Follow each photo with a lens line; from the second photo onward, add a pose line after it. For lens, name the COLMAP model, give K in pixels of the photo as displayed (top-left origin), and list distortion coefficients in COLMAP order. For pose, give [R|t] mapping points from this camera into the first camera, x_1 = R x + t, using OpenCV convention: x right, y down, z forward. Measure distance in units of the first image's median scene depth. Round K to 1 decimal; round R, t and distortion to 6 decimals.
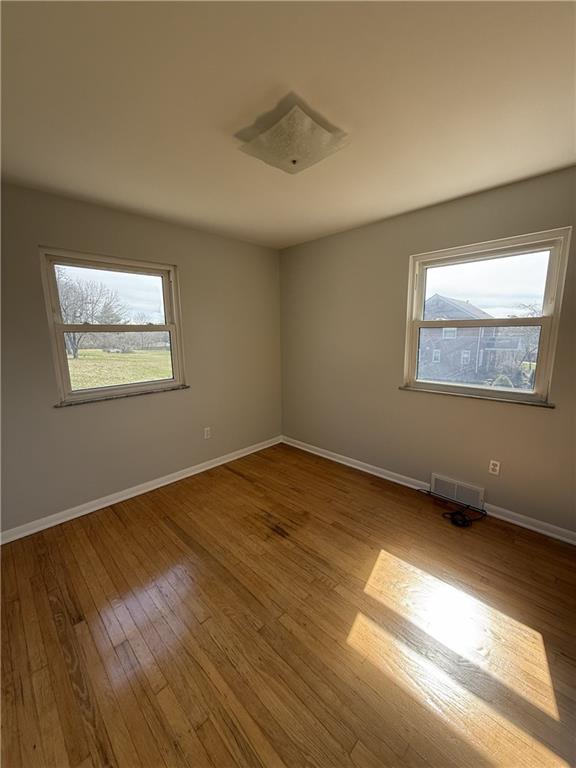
lens RADIAL K [[304.2, 0, 288.0], [0, 304.2, 384.0], [0, 0, 1]] dist [-0.000655, -0.000040]
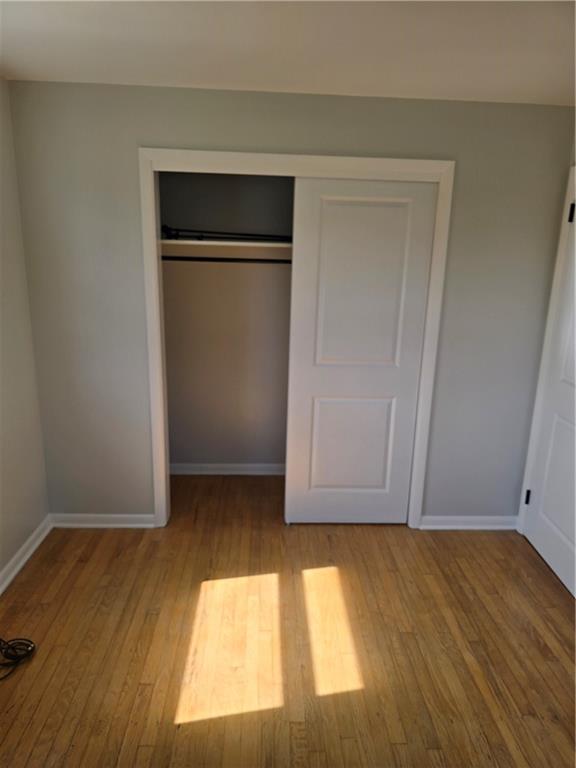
lens RADIAL K [[525.9, 0, 288.0], [0, 525.9, 384.0], [0, 0, 1]] dist [0.003690, -0.001593]
pose [[-0.735136, -0.175588, 0.654786, -0.407841], [0.093291, 0.930483, 0.354258, -0.362886], [-0.671470, 0.321513, -0.667650, 1.482429]]
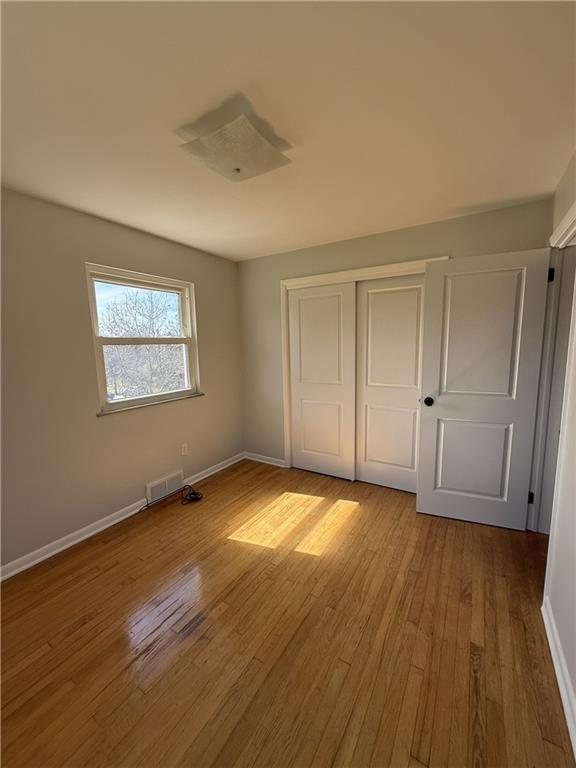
lens RADIAL K [[304.2, 0, 288.0], [0, 304.2, 384.0], [0, 0, 1]] dist [-0.000655, -0.000040]
pose [[-0.221095, -0.113554, 0.968619, -0.873738], [0.187540, 0.969711, 0.156489, -0.162706], [-0.957051, 0.216253, -0.193103, 1.000862]]
